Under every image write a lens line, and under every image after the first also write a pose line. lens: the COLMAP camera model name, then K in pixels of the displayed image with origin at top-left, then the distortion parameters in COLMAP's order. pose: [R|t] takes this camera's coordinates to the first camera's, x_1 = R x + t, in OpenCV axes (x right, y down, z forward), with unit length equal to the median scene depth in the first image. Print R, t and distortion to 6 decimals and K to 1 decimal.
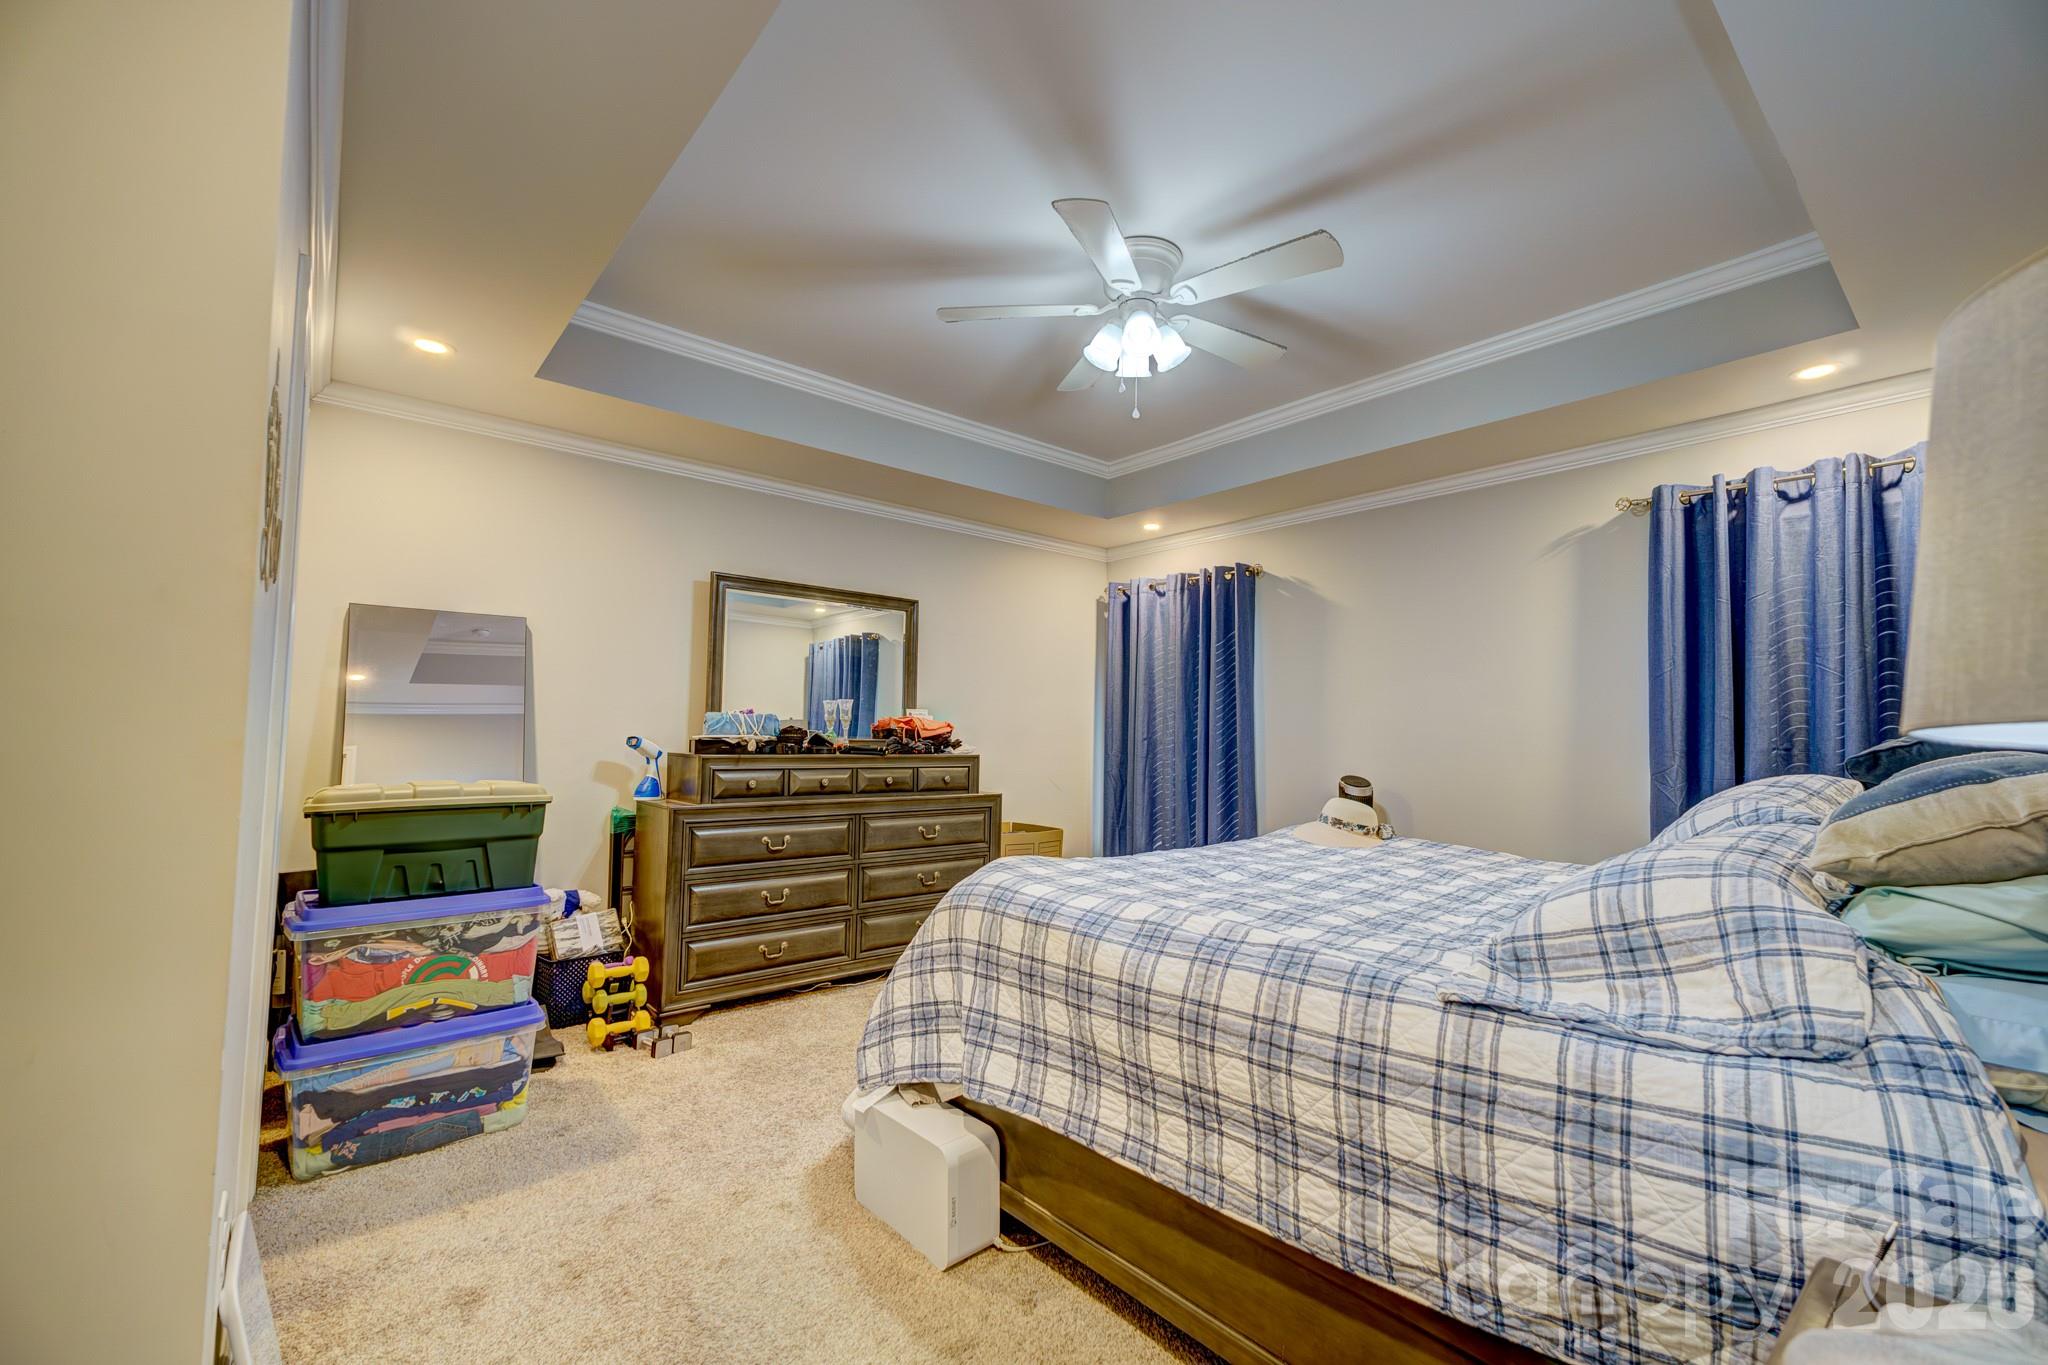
lens RADIAL K [[863.7, 0, 1024.0], [0, 863.7, 682.5], [0, 0, 1]] dist [0.013801, -0.000105]
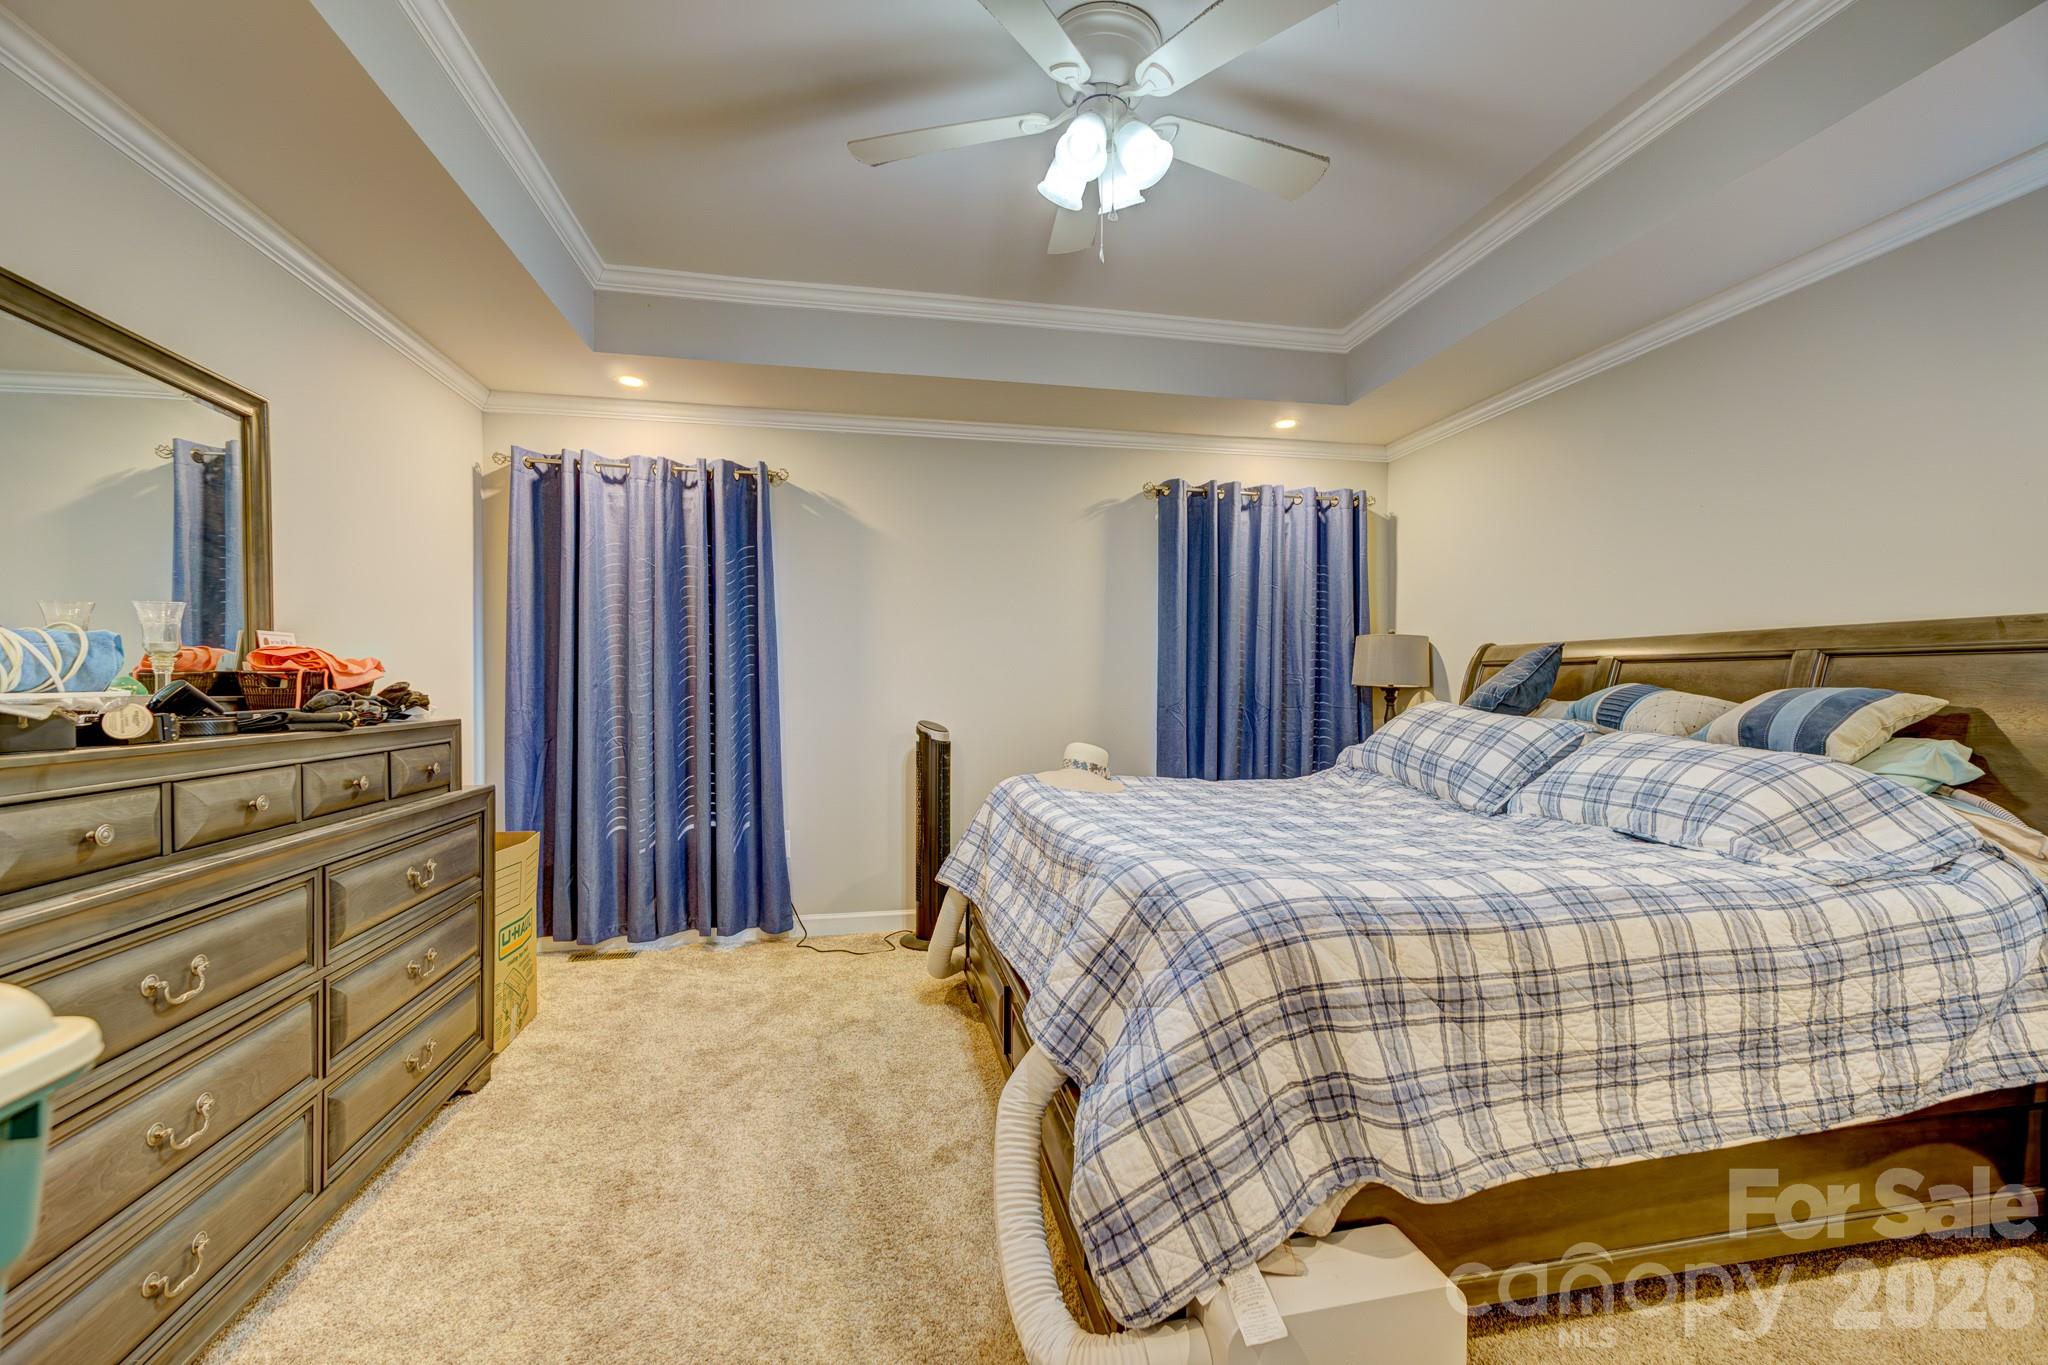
lens RADIAL K [[863.7, 0, 1024.0], [0, 863.7, 682.5], [0, 0, 1]] dist [0.013801, -0.000105]
pose [[0.489525, -0.015102, 0.871859, -0.547448], [-0.046535, 0.997973, 0.043415, 0.030204], [-0.870747, -0.061825, 0.487830, 0.642891]]
